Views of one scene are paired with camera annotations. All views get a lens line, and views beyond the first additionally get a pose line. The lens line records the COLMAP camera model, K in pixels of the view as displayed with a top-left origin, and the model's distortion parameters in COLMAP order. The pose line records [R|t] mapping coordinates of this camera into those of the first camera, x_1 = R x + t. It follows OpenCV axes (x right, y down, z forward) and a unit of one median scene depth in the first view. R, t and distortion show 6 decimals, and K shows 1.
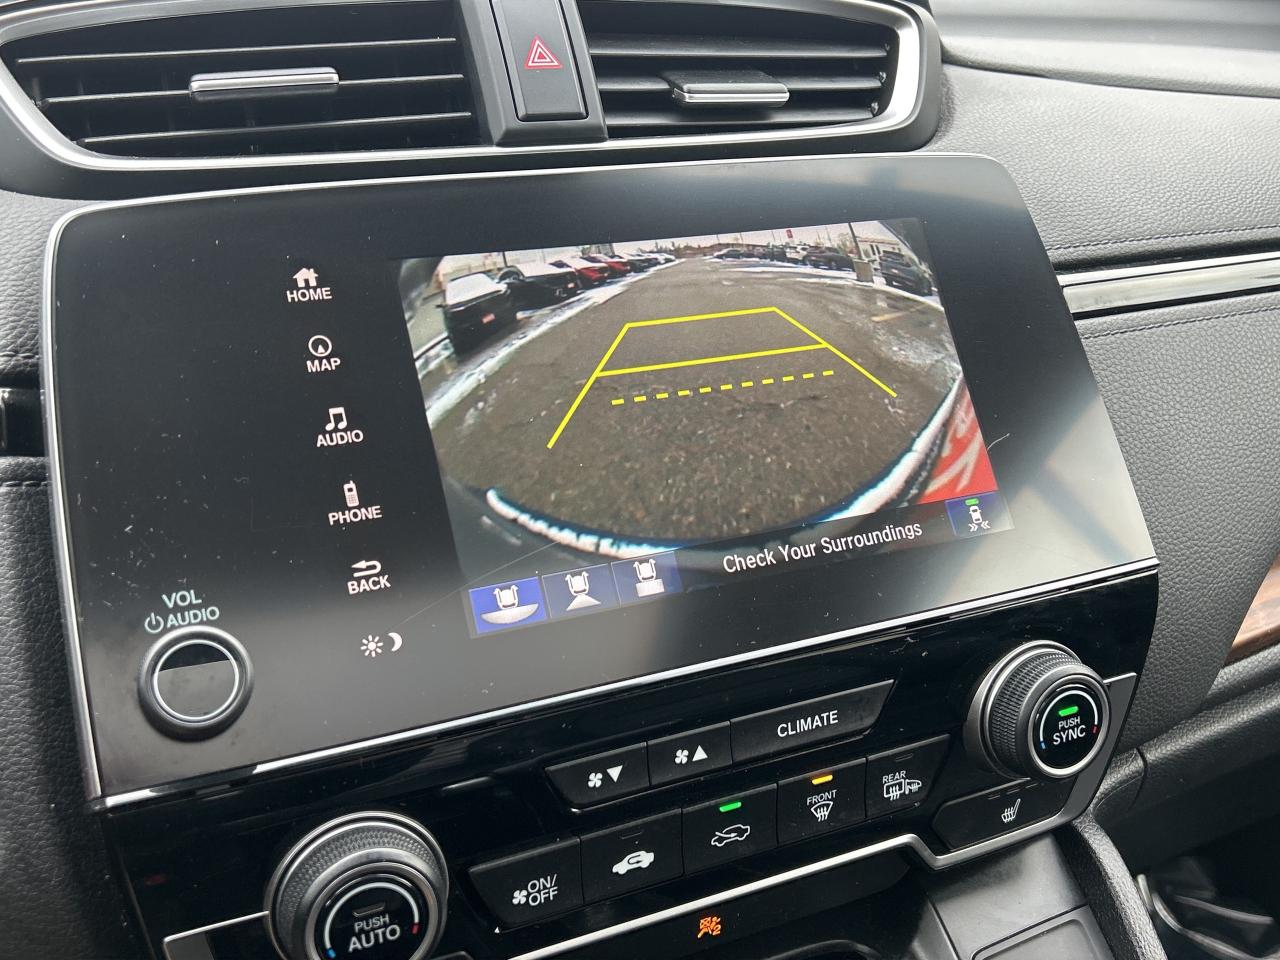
lens RADIAL K [[1260.6, 0, 680.7], [0, 1260.6, 457.3], [0, 0, 1]] dist [0.099676, -0.167962]
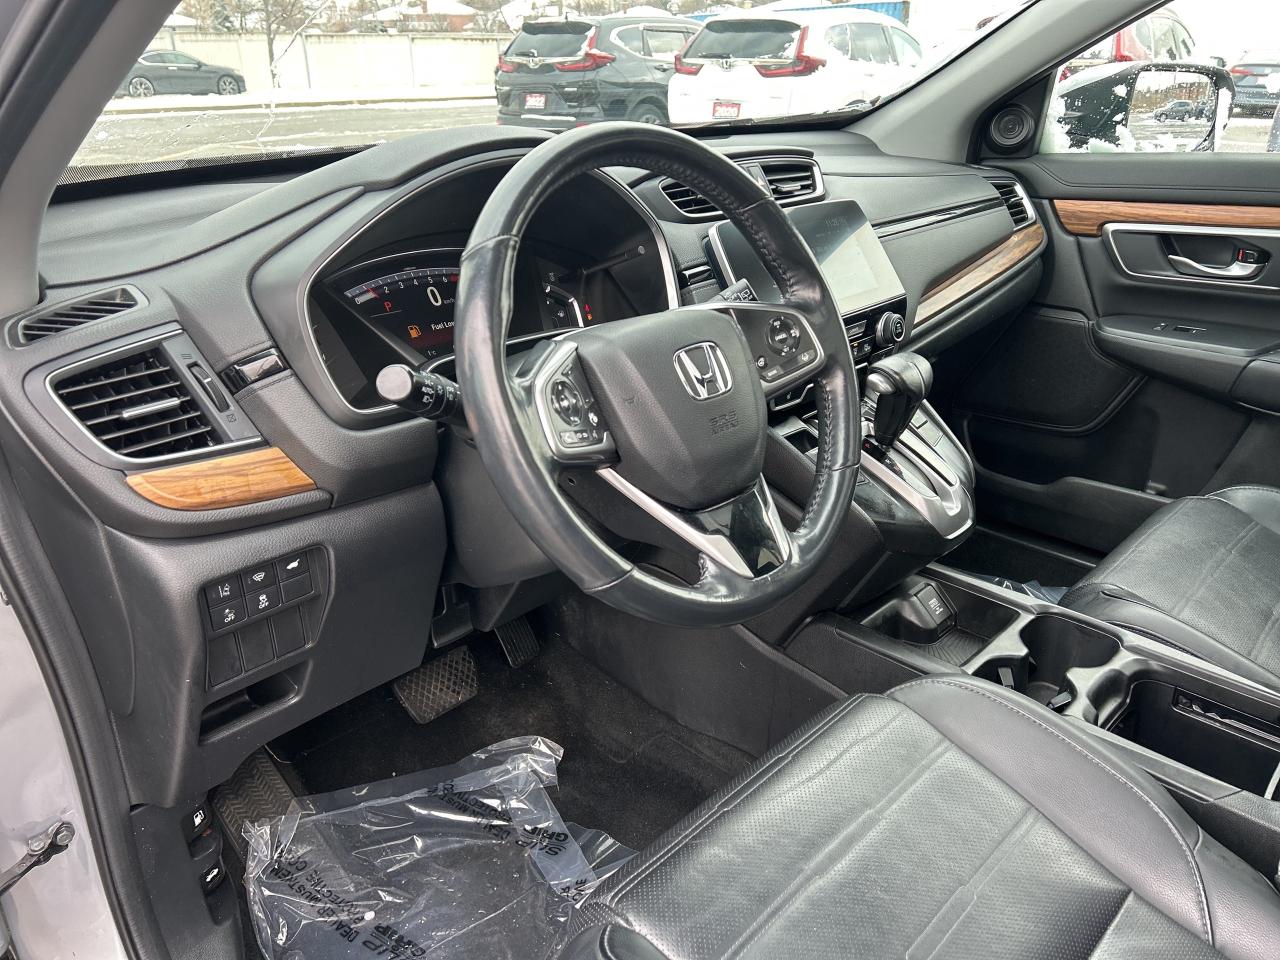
lens RADIAL K [[974.4, 0, 646.5], [0, 974.4, 478.7], [0, 0, 1]] dist [0.080064, -0.097831]
pose [[0.934595, -0.158379, 0.318509, -1.682413], [0.146687, 0.987329, 0.060527, 0.390821], [-0.324059, -0.009847, 0.945986, -1.939171]]
